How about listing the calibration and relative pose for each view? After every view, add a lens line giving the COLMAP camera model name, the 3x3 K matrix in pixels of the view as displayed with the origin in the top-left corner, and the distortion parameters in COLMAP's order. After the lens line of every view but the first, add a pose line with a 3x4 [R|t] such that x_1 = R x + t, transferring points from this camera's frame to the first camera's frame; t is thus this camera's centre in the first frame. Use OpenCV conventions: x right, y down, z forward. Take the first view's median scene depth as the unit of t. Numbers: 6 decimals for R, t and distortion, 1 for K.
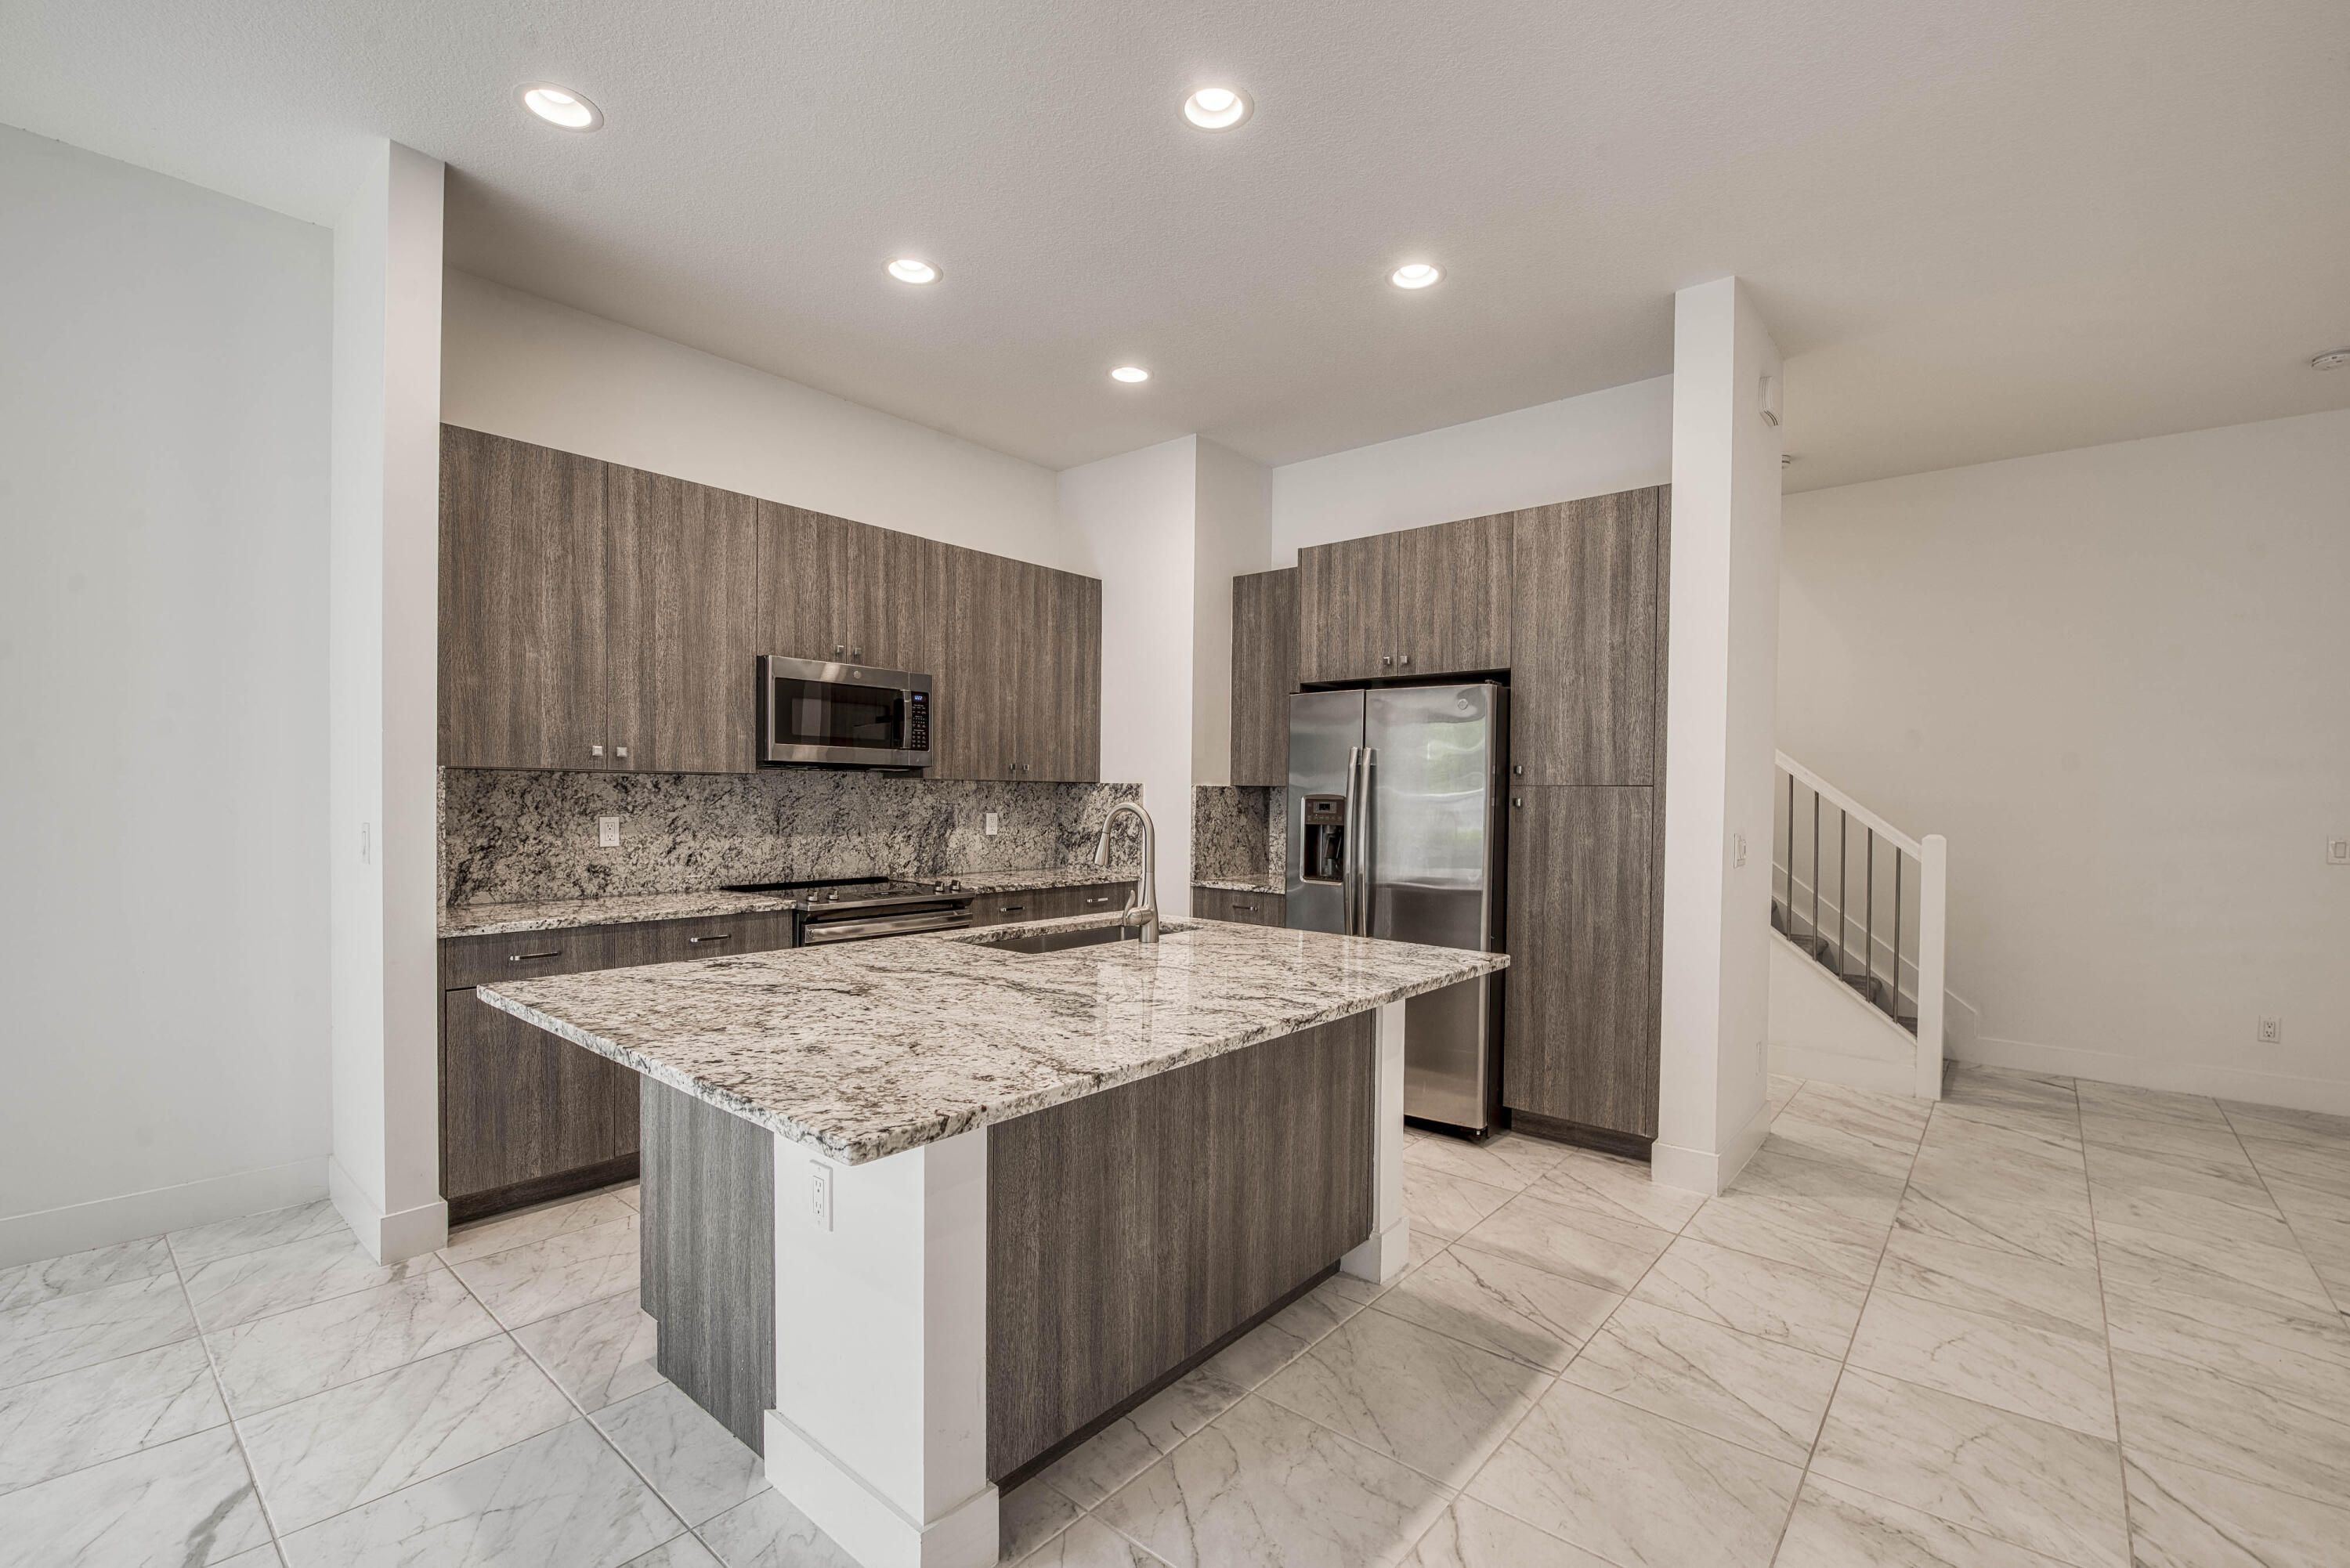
lens RADIAL K [[1011.3, 0, 1203.5], [0, 1011.3, 812.7], [0, 0, 1]] dist [-0.005152, -0.008407]
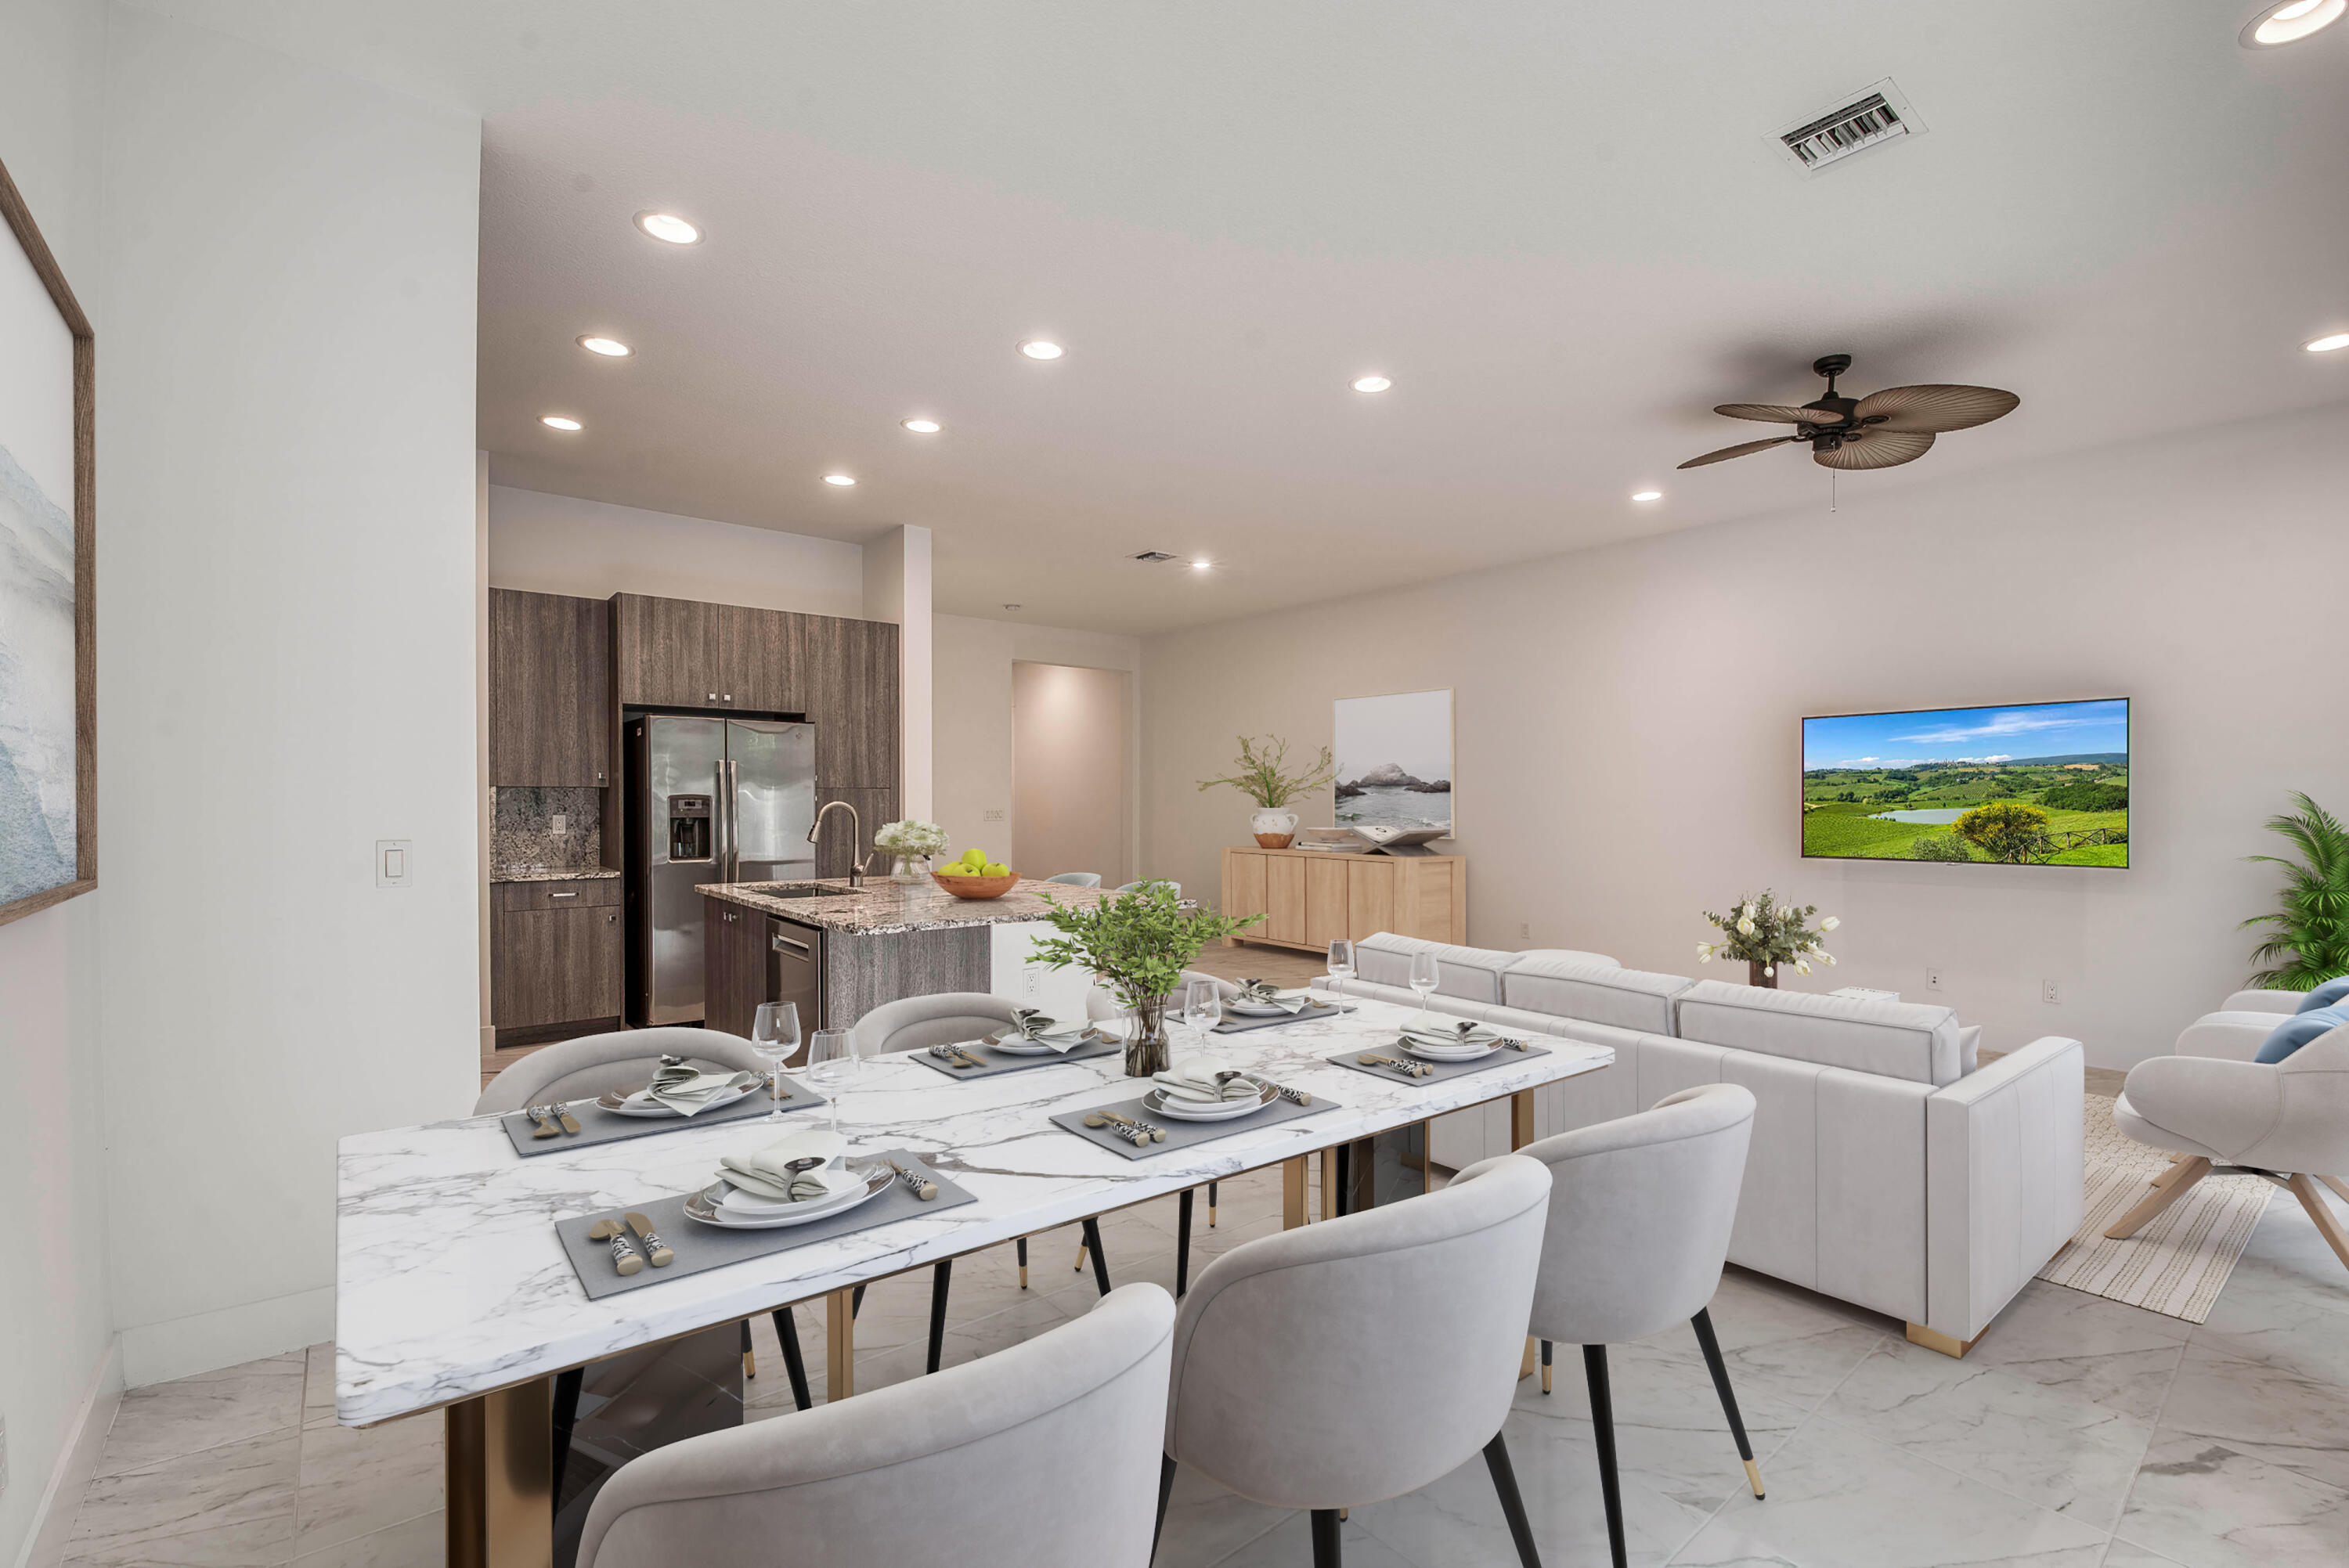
lens RADIAL K [[1010.8, 0, 1201.1], [0, 1010.8, 815.6], [0, 0, 1]] dist [-0.005152, -0.008407]
pose [[0.182701, -0.029606, 0.982723, -1.136562], [0.016452, 0.999499, 0.027053, -0.016405], [-0.983031, 0.011225, 0.183096, 0.108924]]
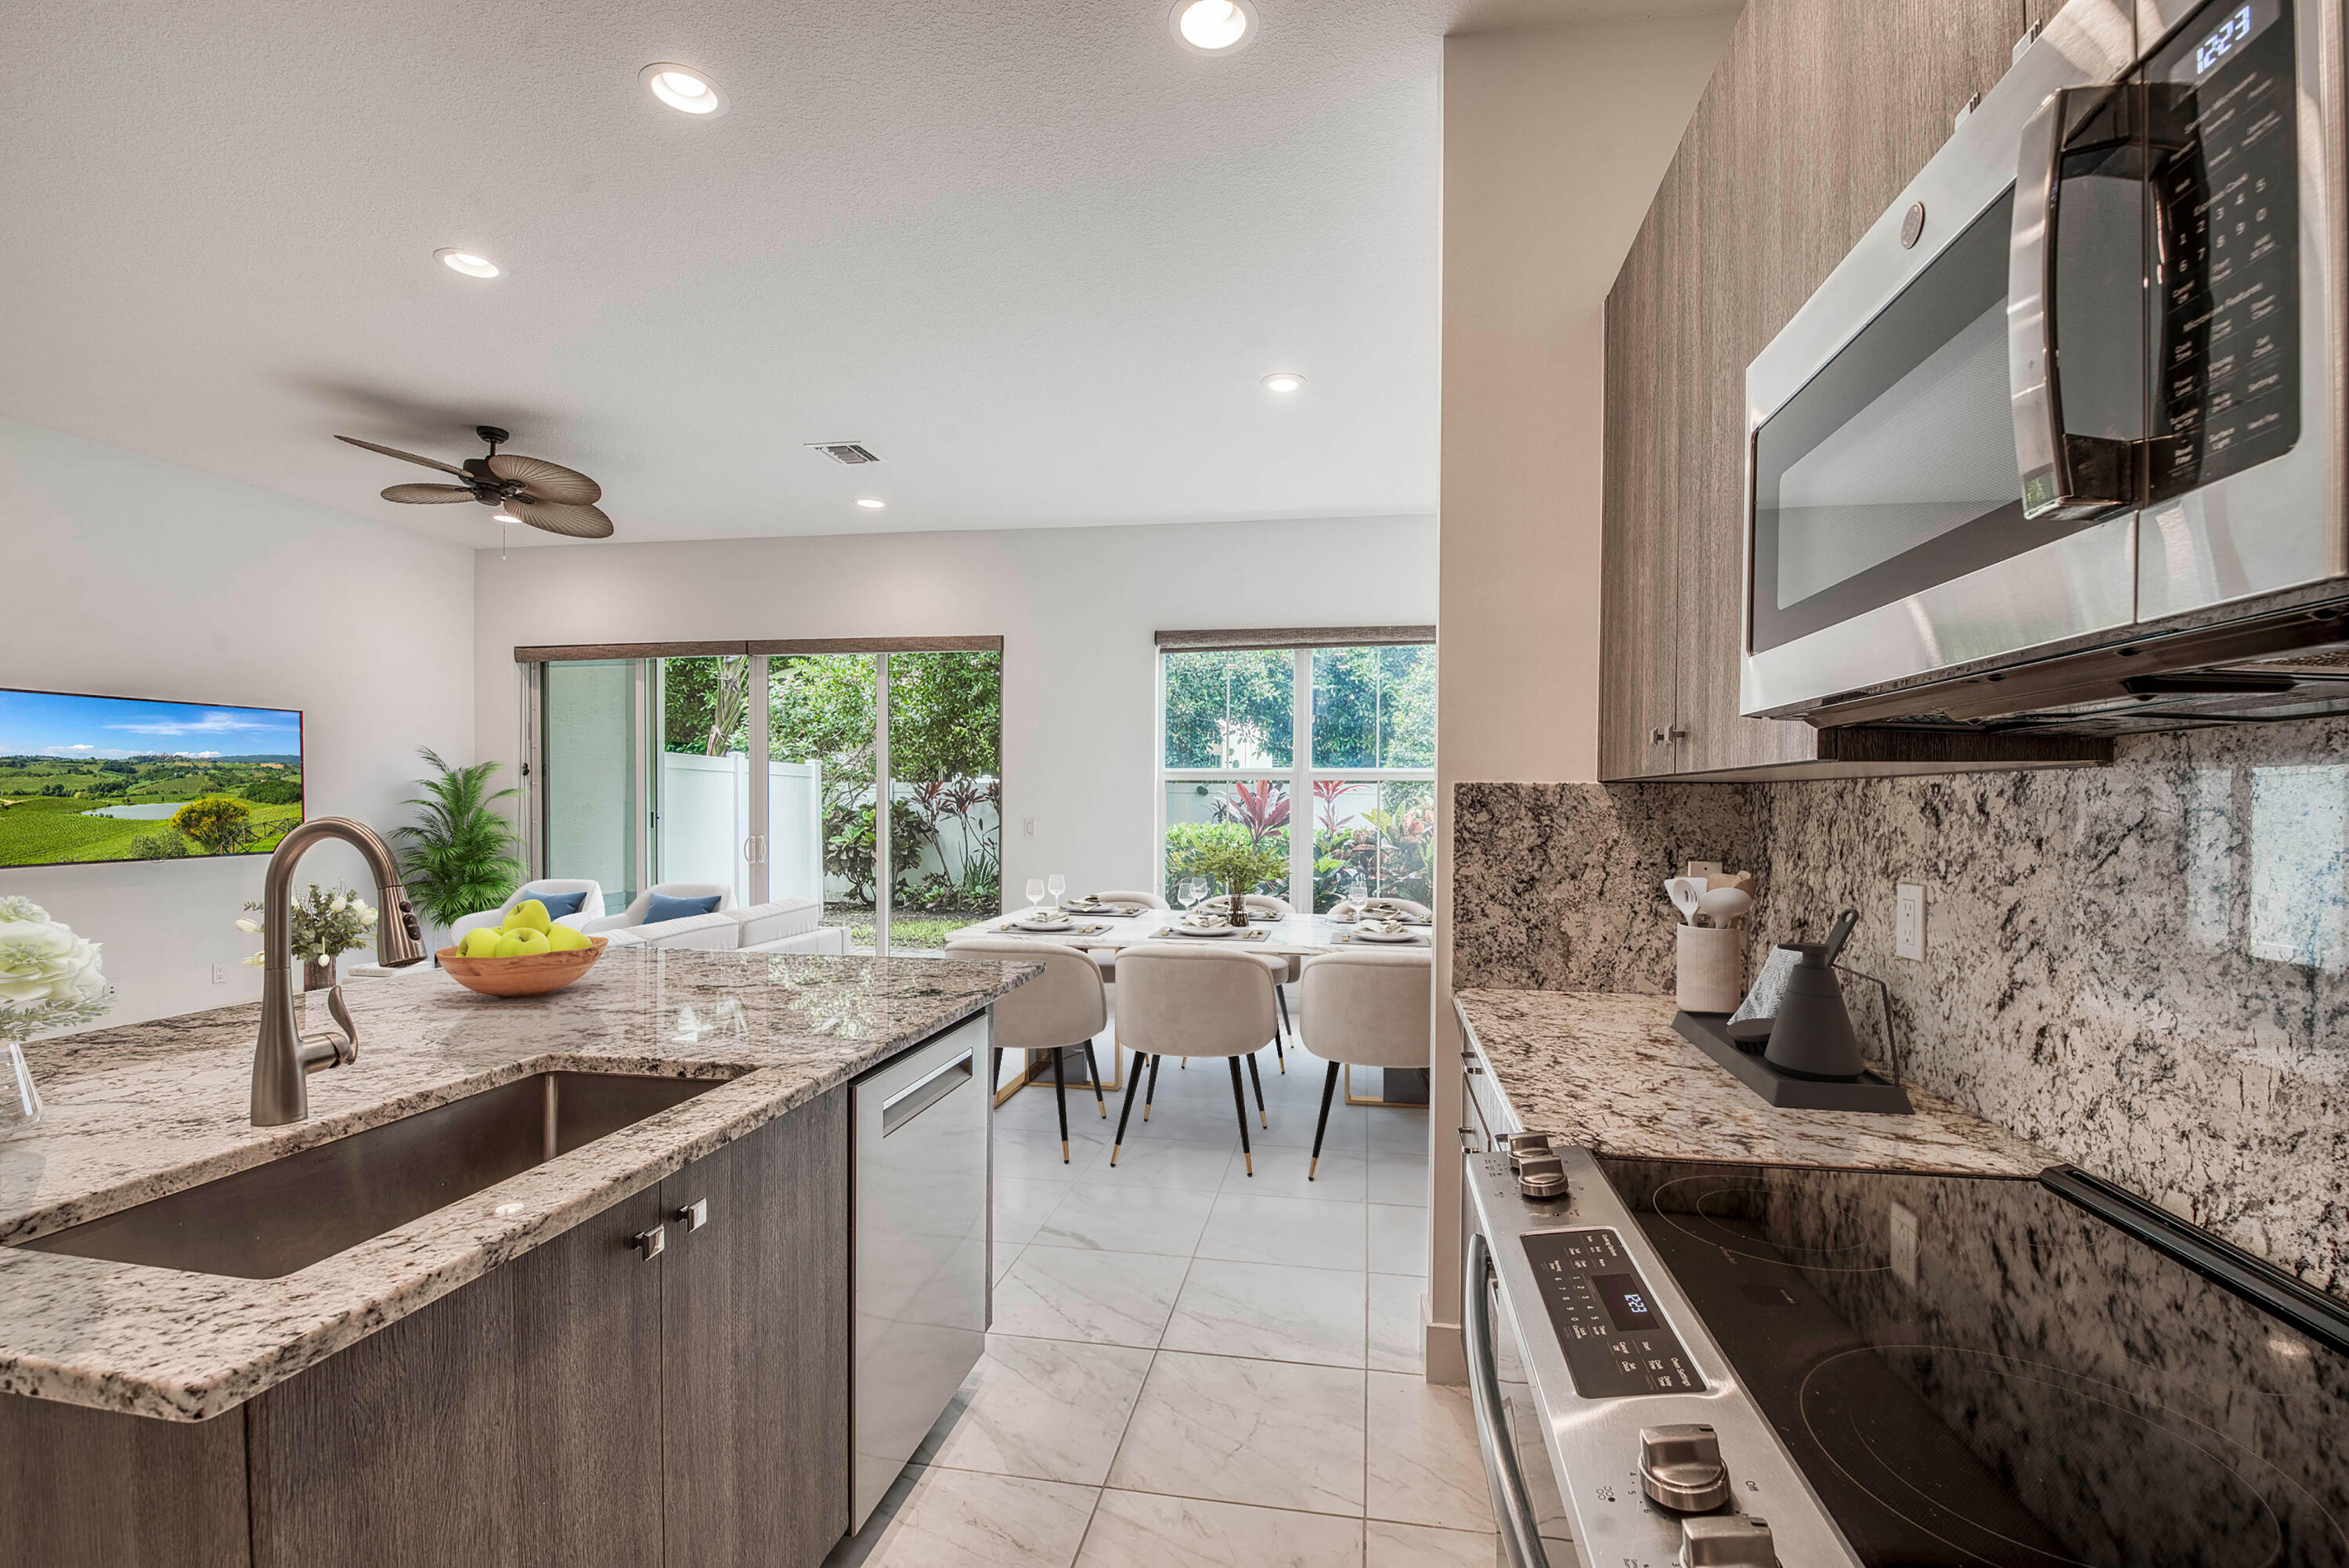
lens RADIAL K [[1010.8, 0, 1204.5], [0, 1010.8, 817.4], [0, 0, 1]] dist [-0.005152, -0.008407]
pose [[-0.861607, -0.011963, -0.507436, -0.135891], [-0.028220, 0.999305, 0.024358, -0.023894], [0.506792, 0.035307, -0.861345, 1.164638]]
